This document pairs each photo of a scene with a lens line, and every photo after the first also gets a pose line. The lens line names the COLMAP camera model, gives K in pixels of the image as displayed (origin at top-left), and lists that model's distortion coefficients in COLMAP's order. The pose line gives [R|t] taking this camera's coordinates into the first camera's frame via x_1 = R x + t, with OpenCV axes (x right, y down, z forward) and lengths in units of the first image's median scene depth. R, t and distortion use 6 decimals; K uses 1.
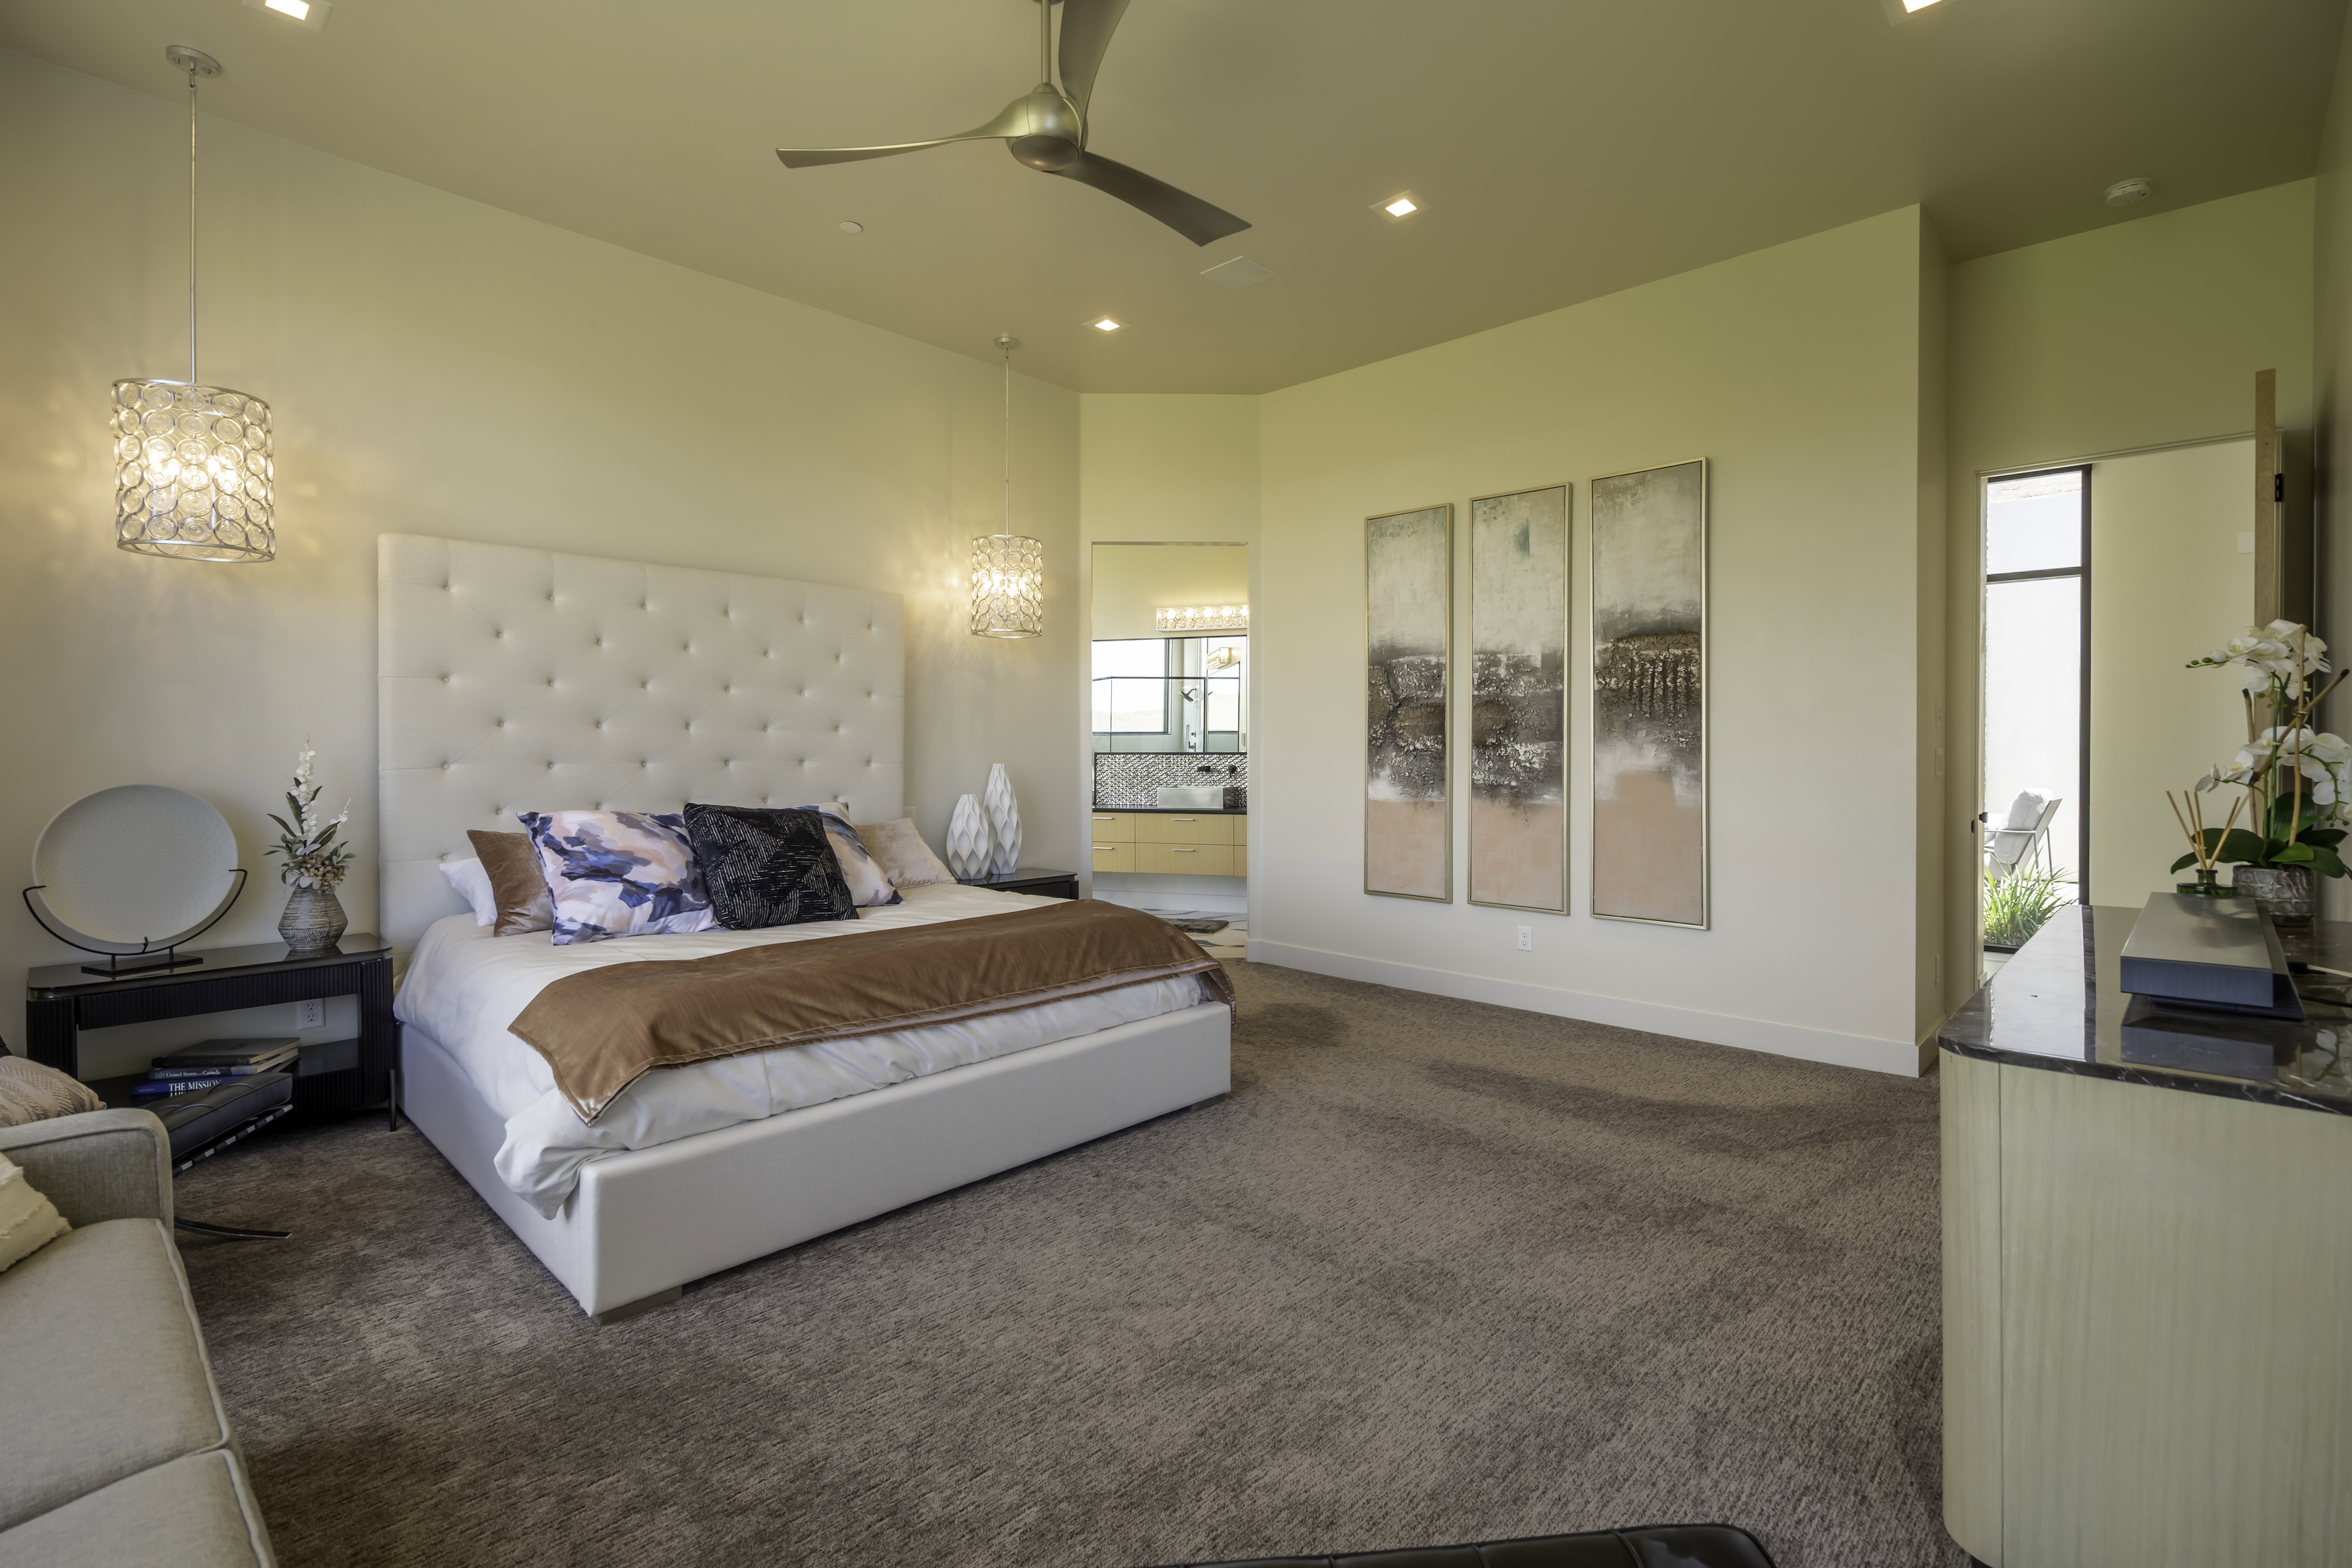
lens RADIAL K [[1088.3, 0, 1179.6], [0, 1088.3, 770.0], [0, 0, 1]] dist [0.000324, -0.000178]
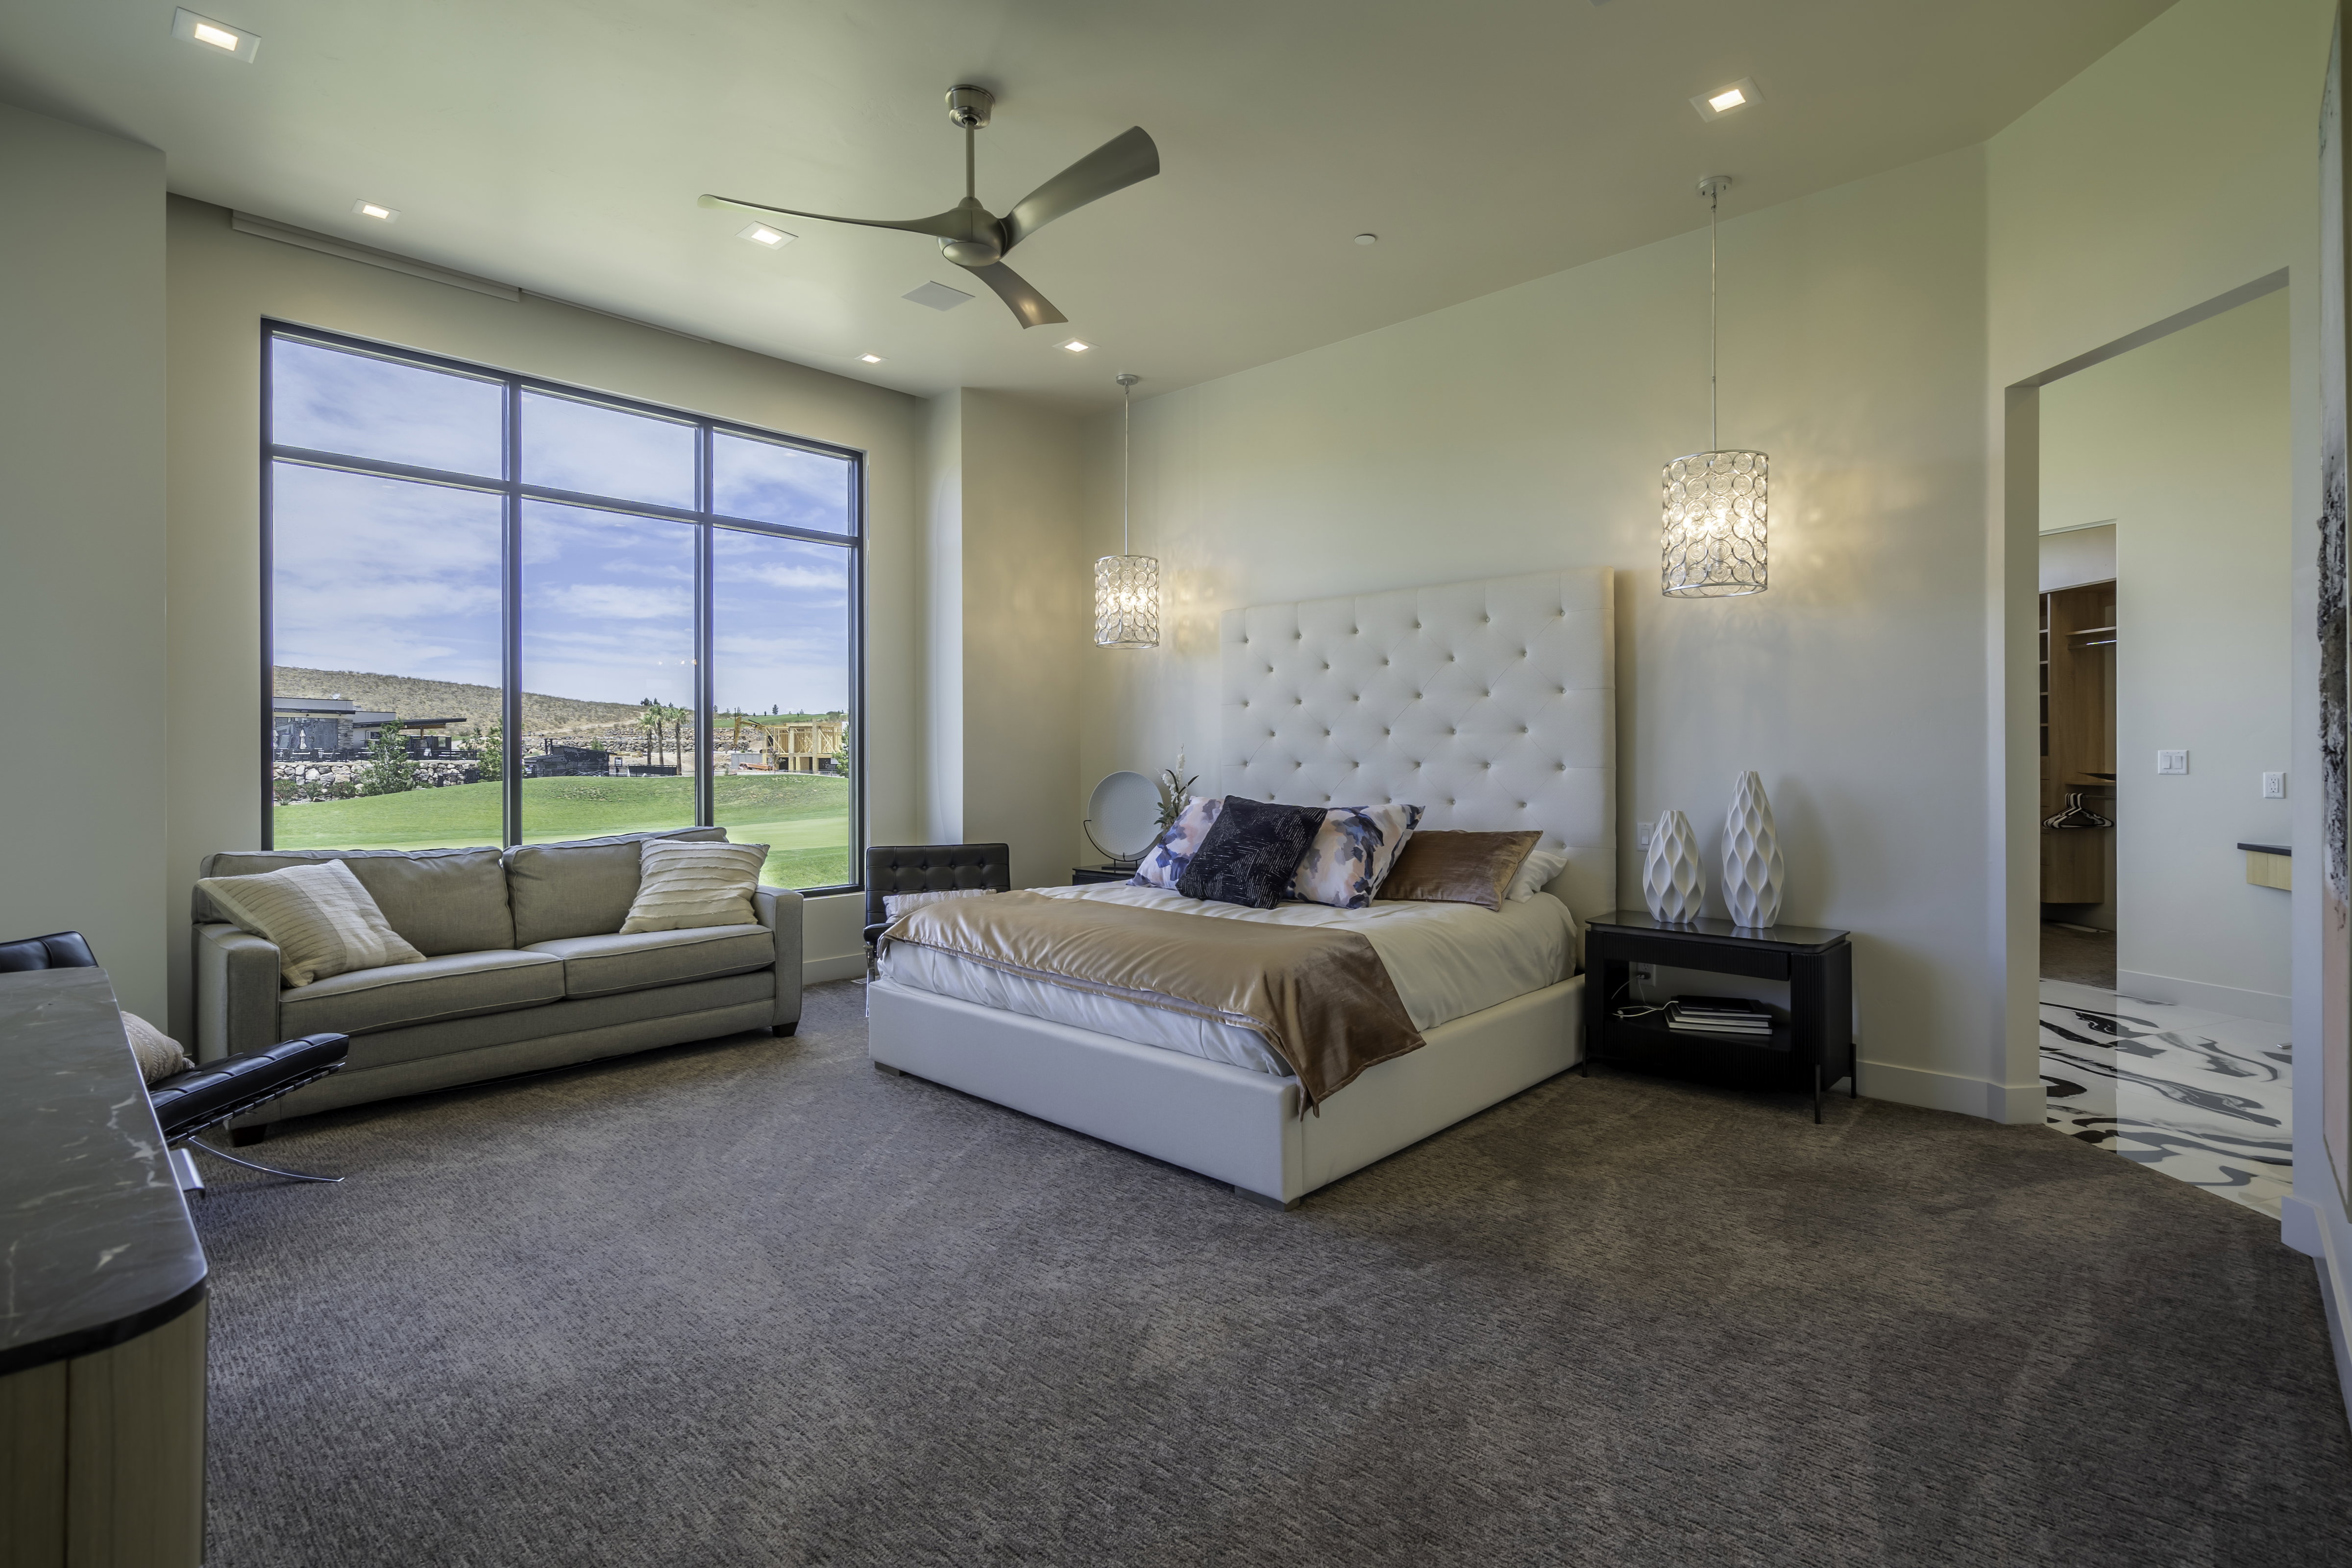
lens RADIAL K [[1088.3, 0, 1179.4], [0, 1088.3, 769.2], [0, 0, 1]] dist [0.000324, -0.000178]
pose [[-0.005161, 0.012967, -0.999903, 0.834598], [-0.011422, 0.999850, 0.013026, -0.017891], [0.999921, 0.011488, -0.005012, 0.963452]]
